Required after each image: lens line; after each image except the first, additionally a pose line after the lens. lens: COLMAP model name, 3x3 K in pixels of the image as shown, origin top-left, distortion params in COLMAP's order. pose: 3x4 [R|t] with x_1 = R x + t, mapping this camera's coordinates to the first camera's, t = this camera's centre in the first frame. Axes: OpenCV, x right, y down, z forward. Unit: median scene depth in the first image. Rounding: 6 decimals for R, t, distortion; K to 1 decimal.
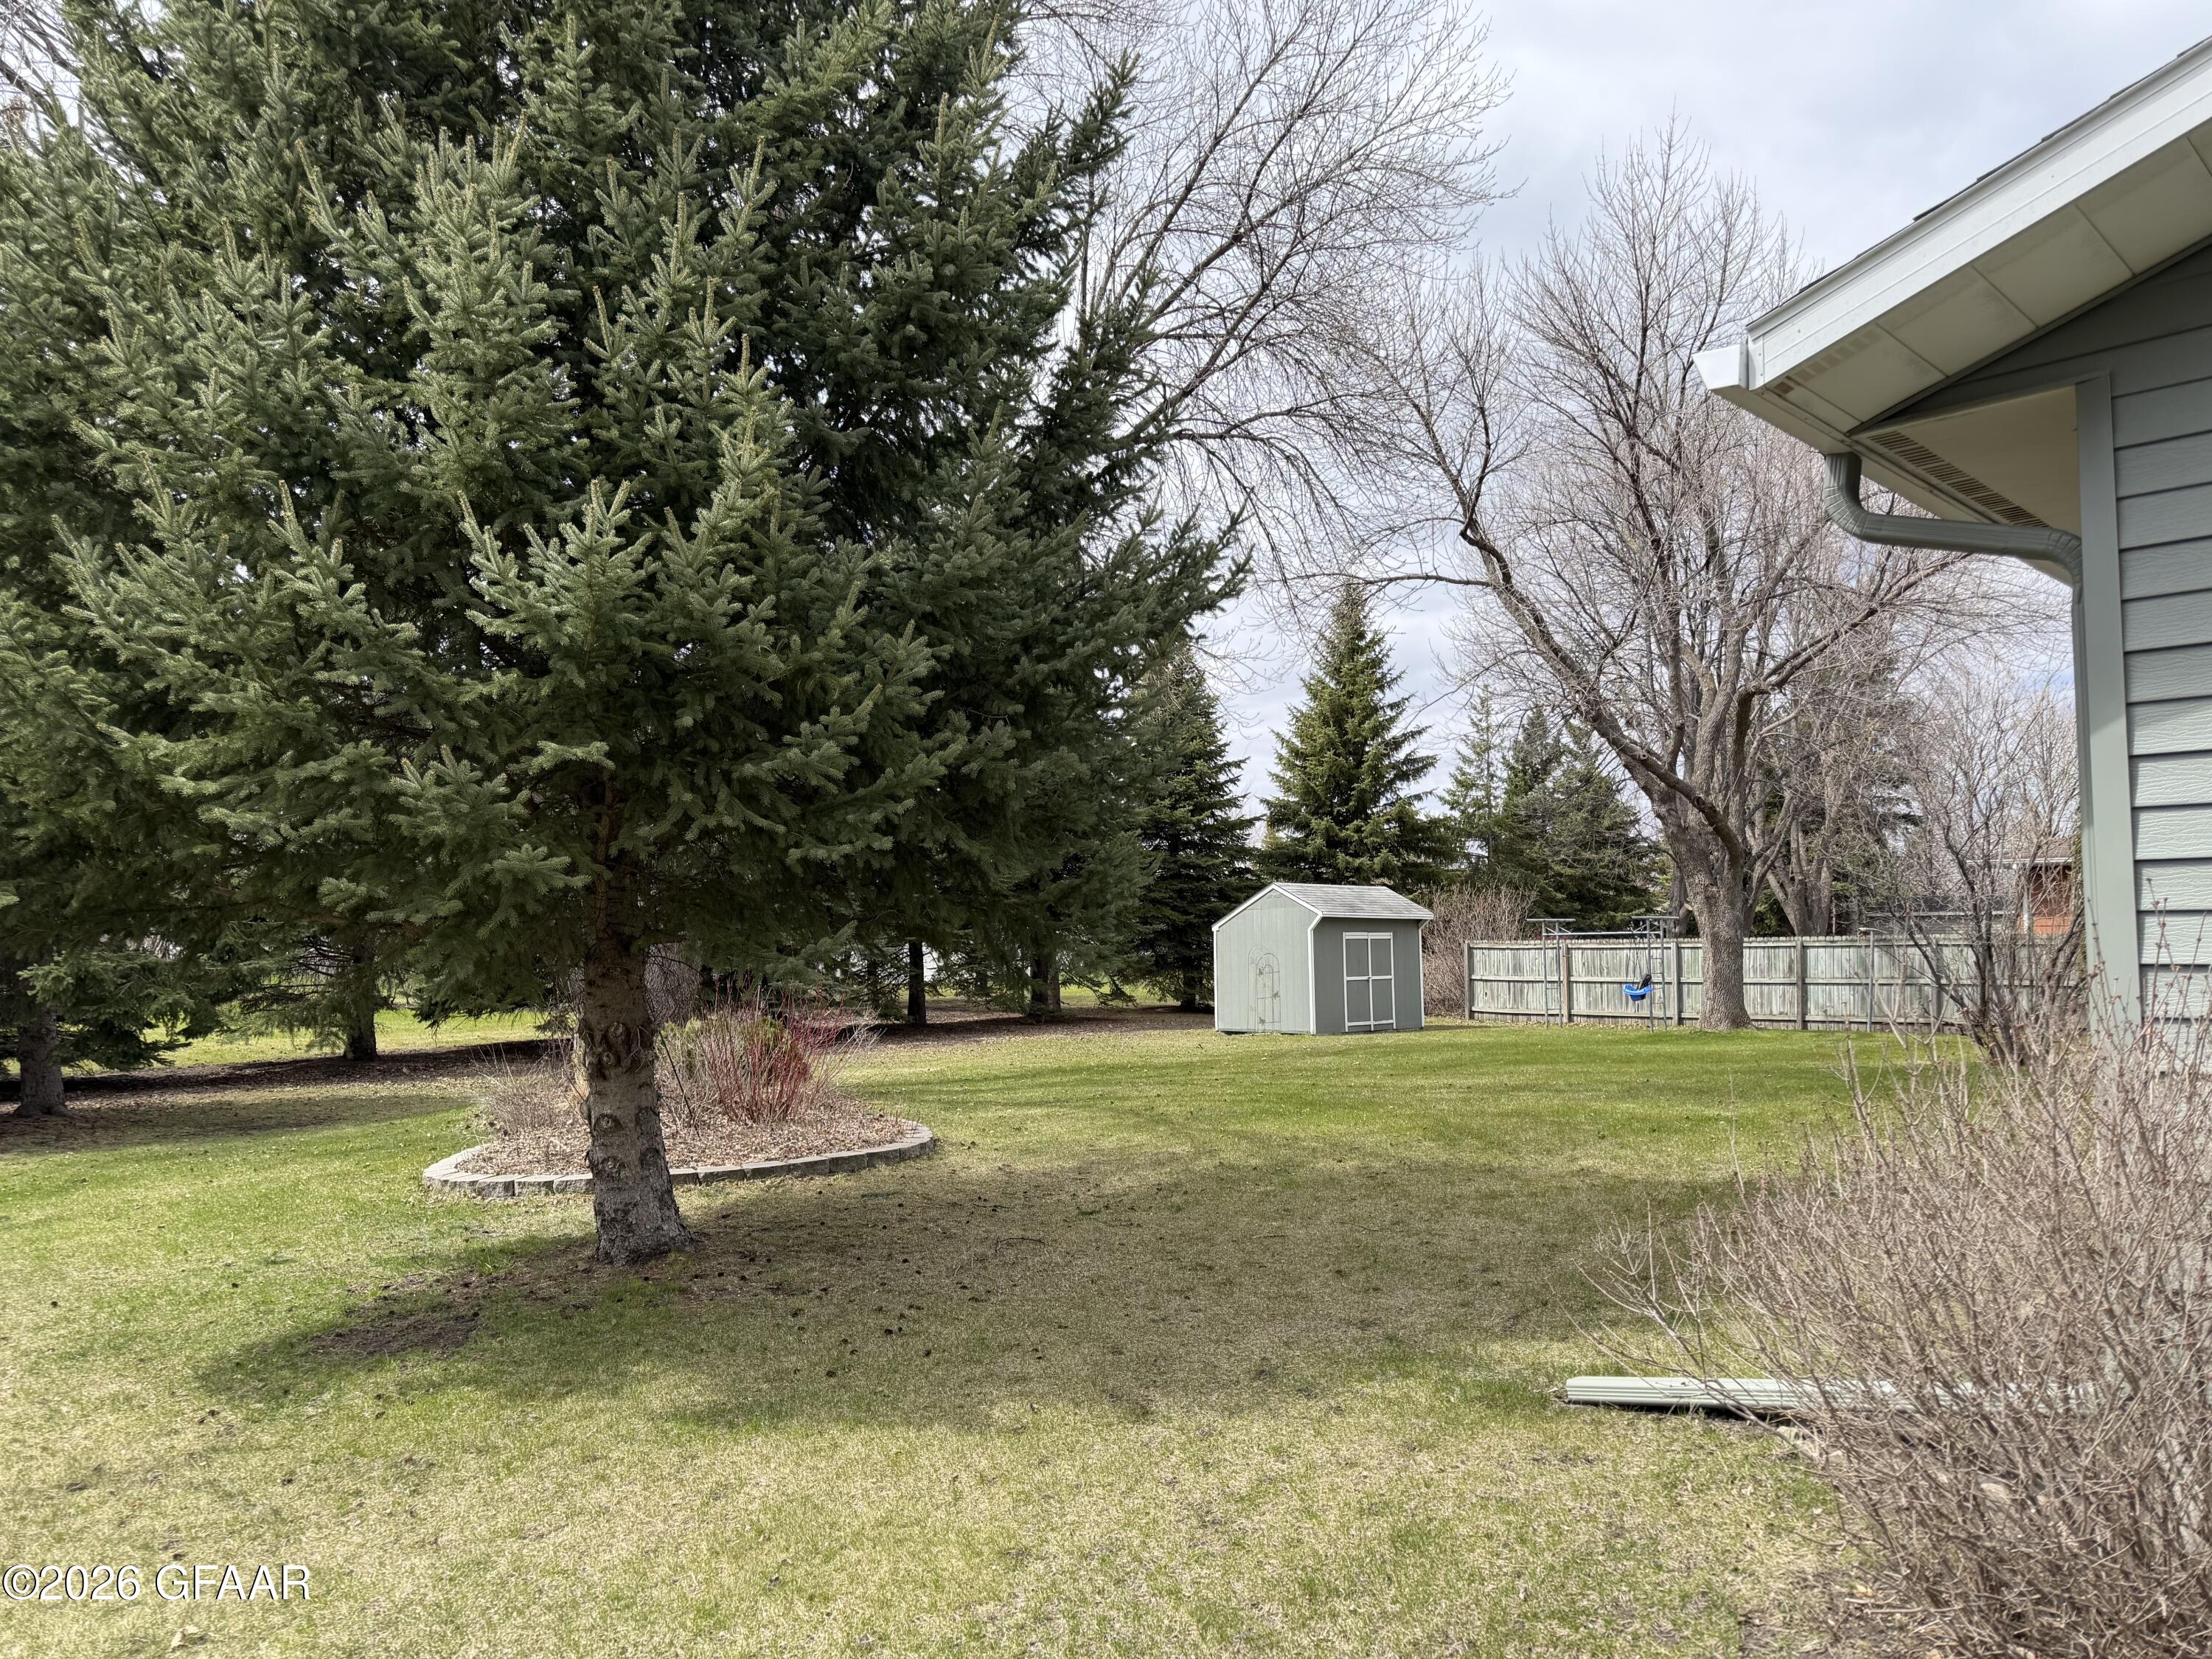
lens RADIAL K [[1552.5, 0, 1106.0], [0, 1552.5, 829.5], [0, 0, 1]] dist [0.091696, -0.000807]
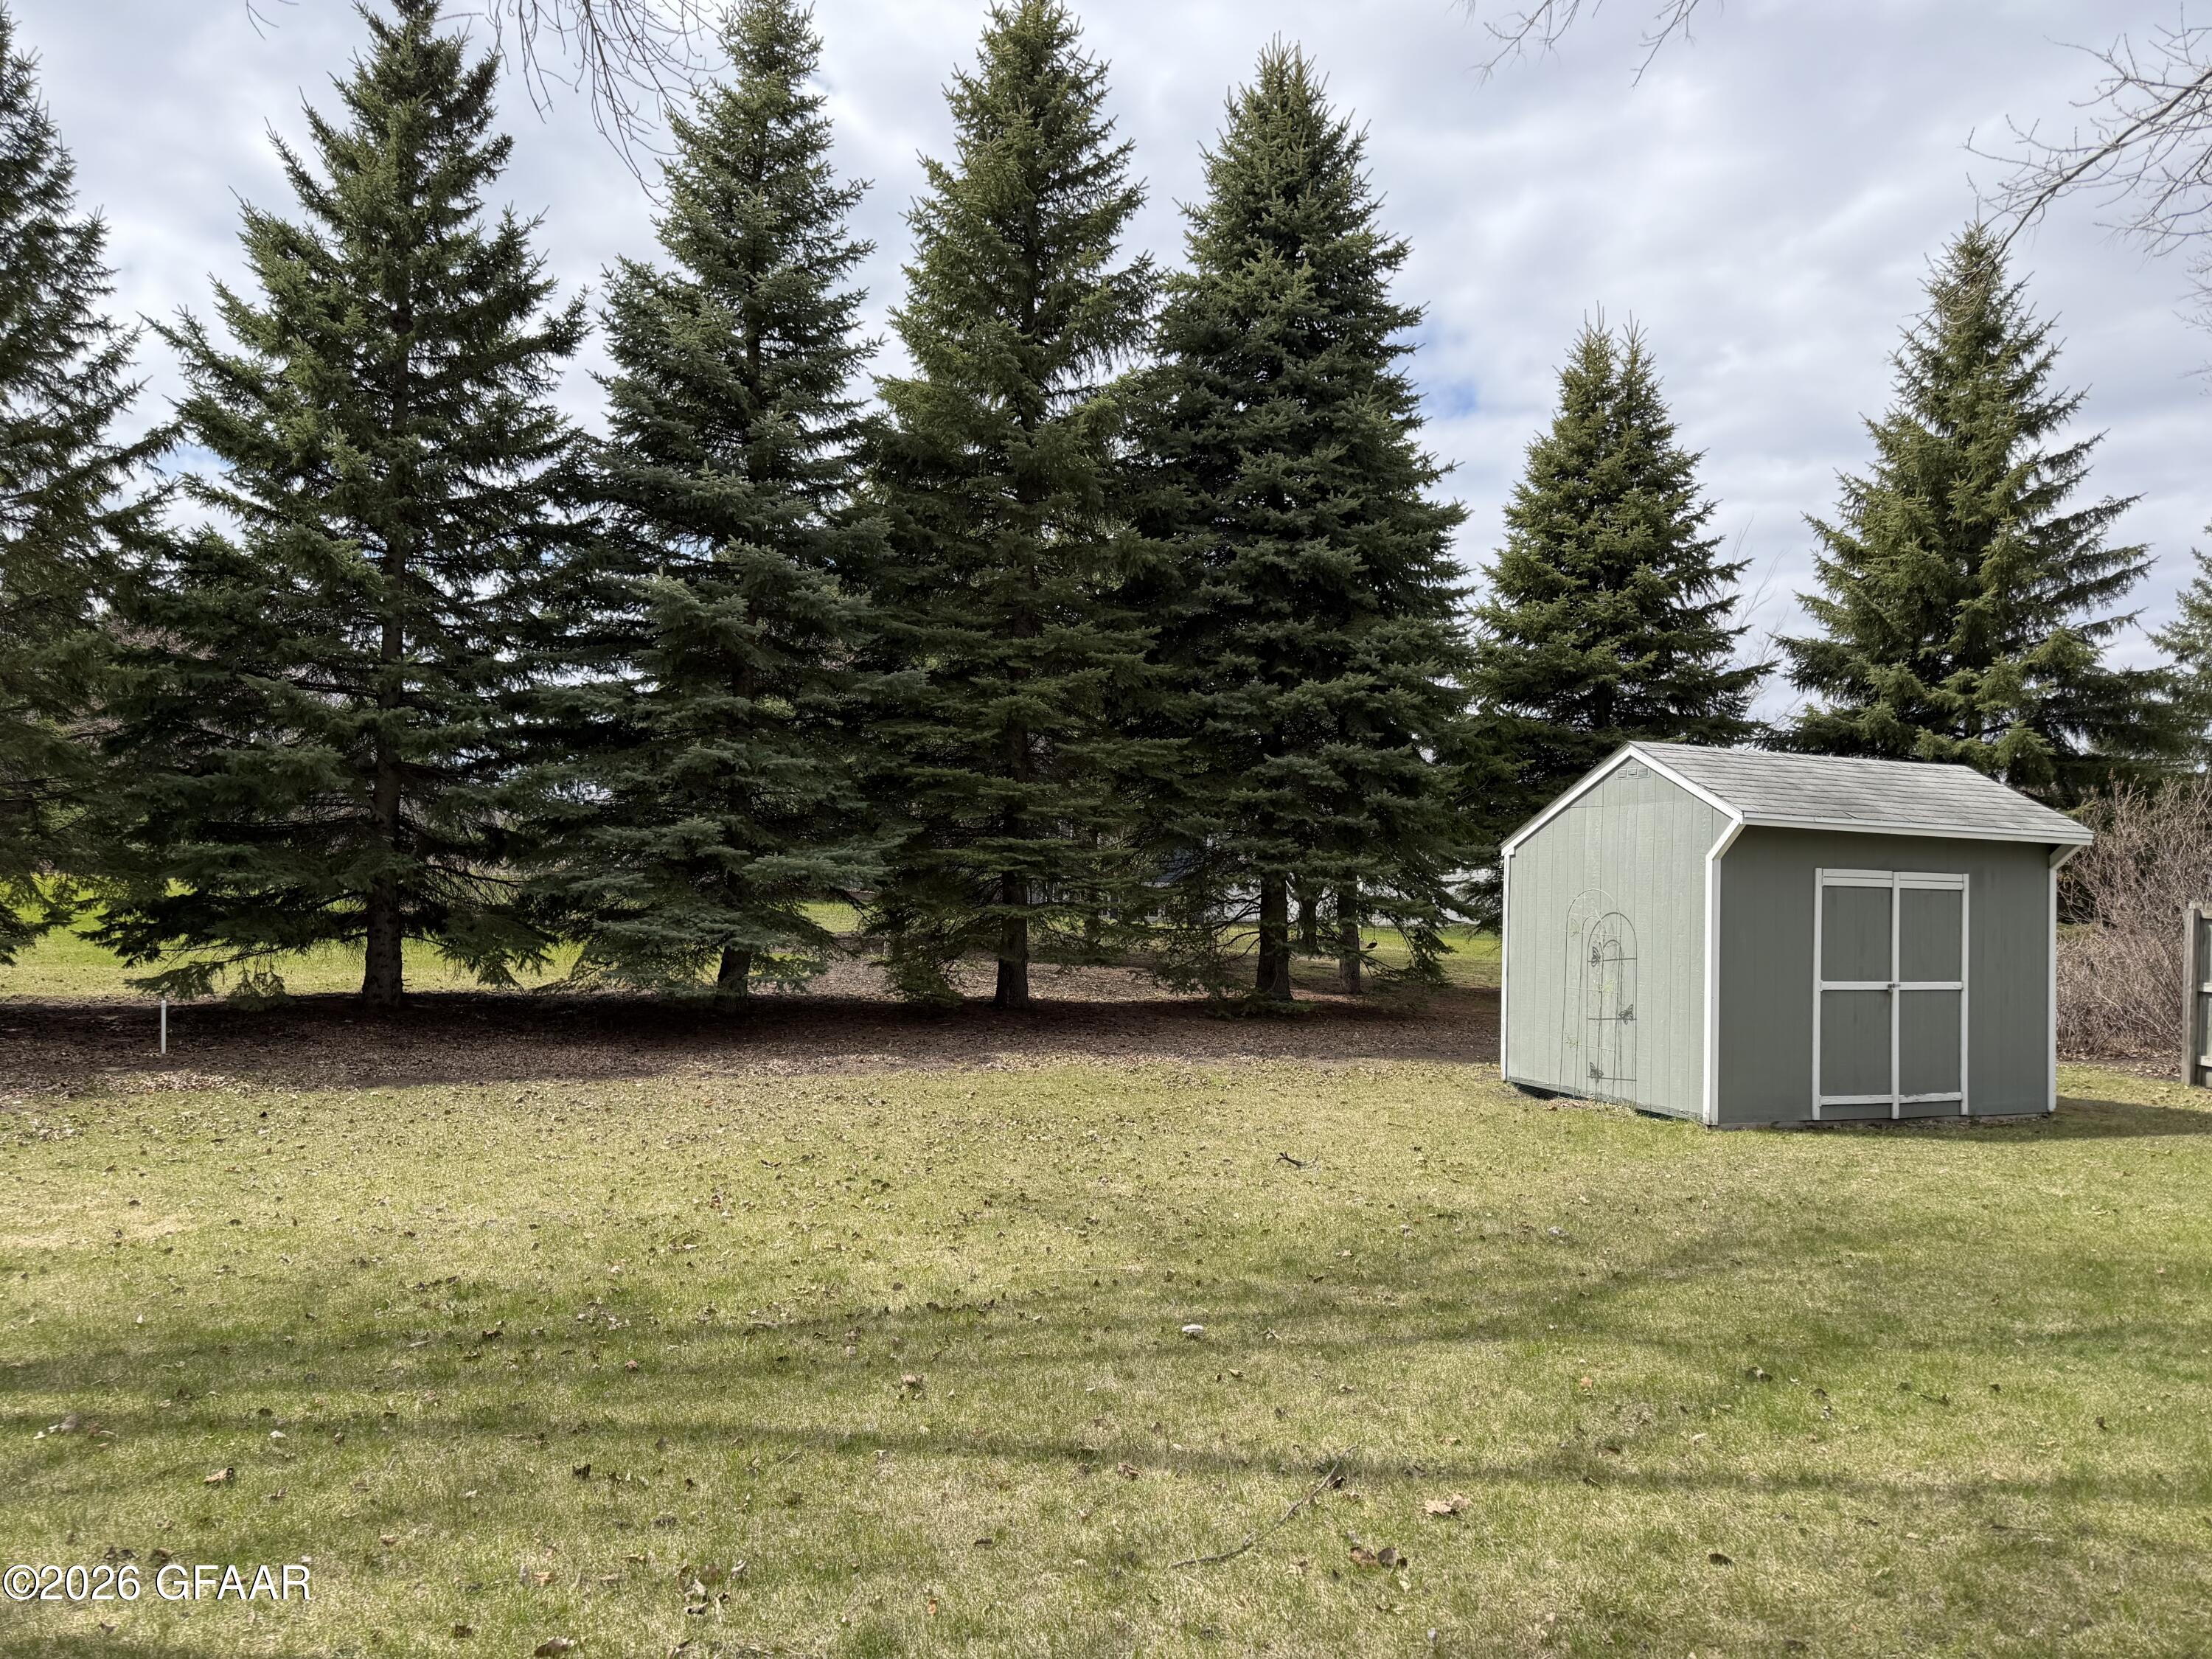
lens RADIAL K [[1507.4, 0, 1106.0], [0, 1507.4, 829.5], [0, 0, 1]] dist [0.037655, -0.059909]
pose [[0.918348, 0.028637, -0.394735, 0.096297], [-0.012317, 0.998964, 0.043817, 0.028900], [0.395581, -0.035378, 0.917749, 0.401737]]
